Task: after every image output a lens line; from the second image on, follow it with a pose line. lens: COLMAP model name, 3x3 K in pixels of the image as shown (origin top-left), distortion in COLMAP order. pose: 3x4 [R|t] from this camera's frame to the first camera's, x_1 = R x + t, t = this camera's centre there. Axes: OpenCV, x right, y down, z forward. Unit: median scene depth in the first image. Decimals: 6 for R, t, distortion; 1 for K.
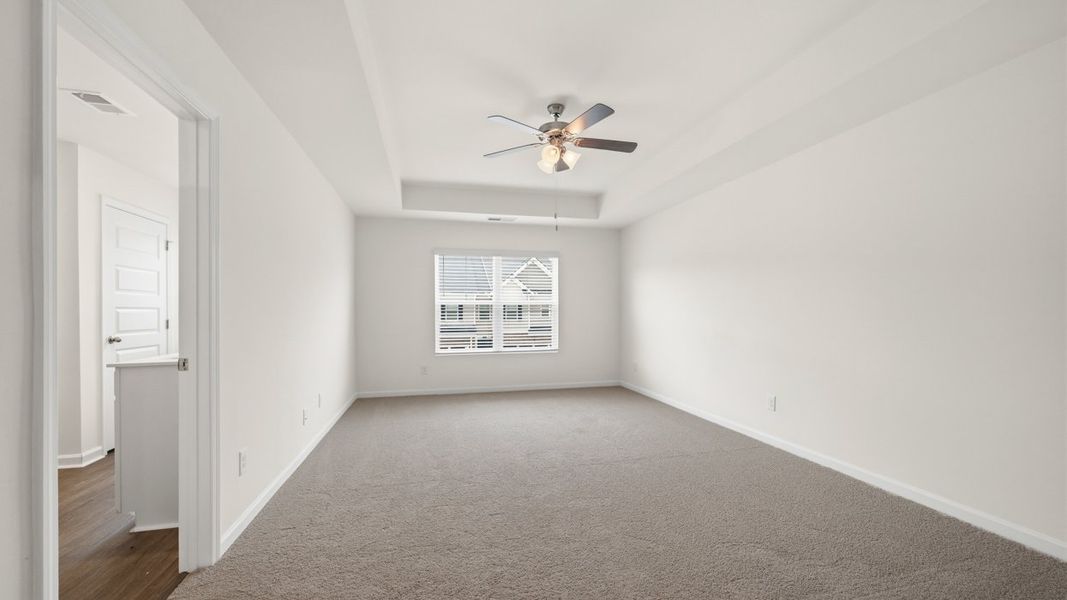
lens RADIAL K [[424.6, 0, 535.9], [0, 424.6, 305.4], [0, 0, 1]] dist [-0.000623, -0.000129]
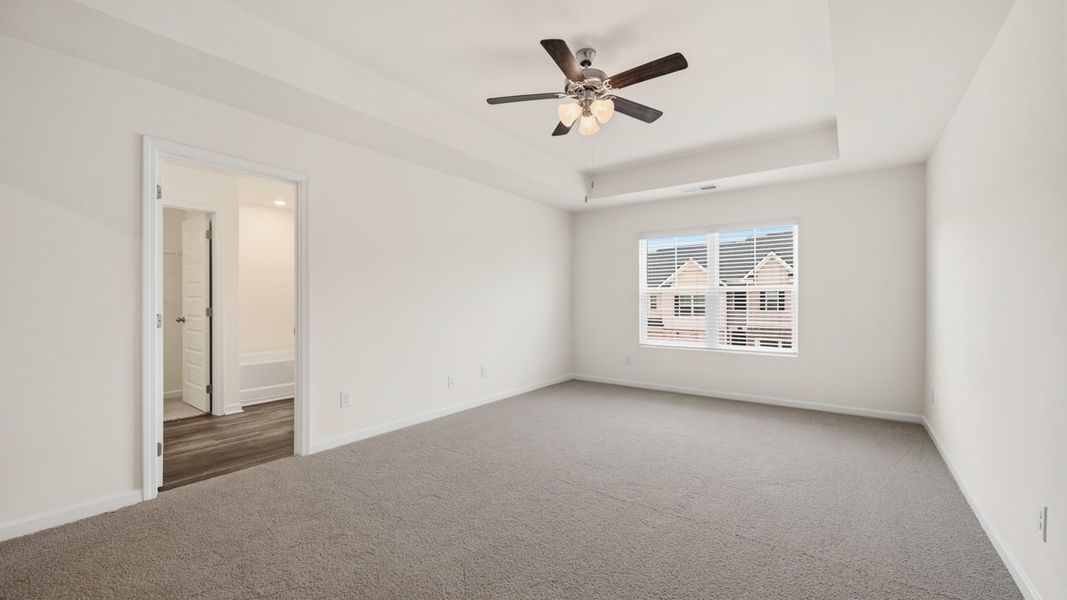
lens RADIAL K [[424.6, 0, 535.9], [0, 424.6, 305.4], [0, 0, 1]] dist [-0.000623, -0.000129]
pose [[0.636969, 0.011260, -0.770807, 0.343165], [0.010205, 0.999683, 0.023037, 0.001889], [0.770822, -0.022540, 0.636652, 0.217054]]
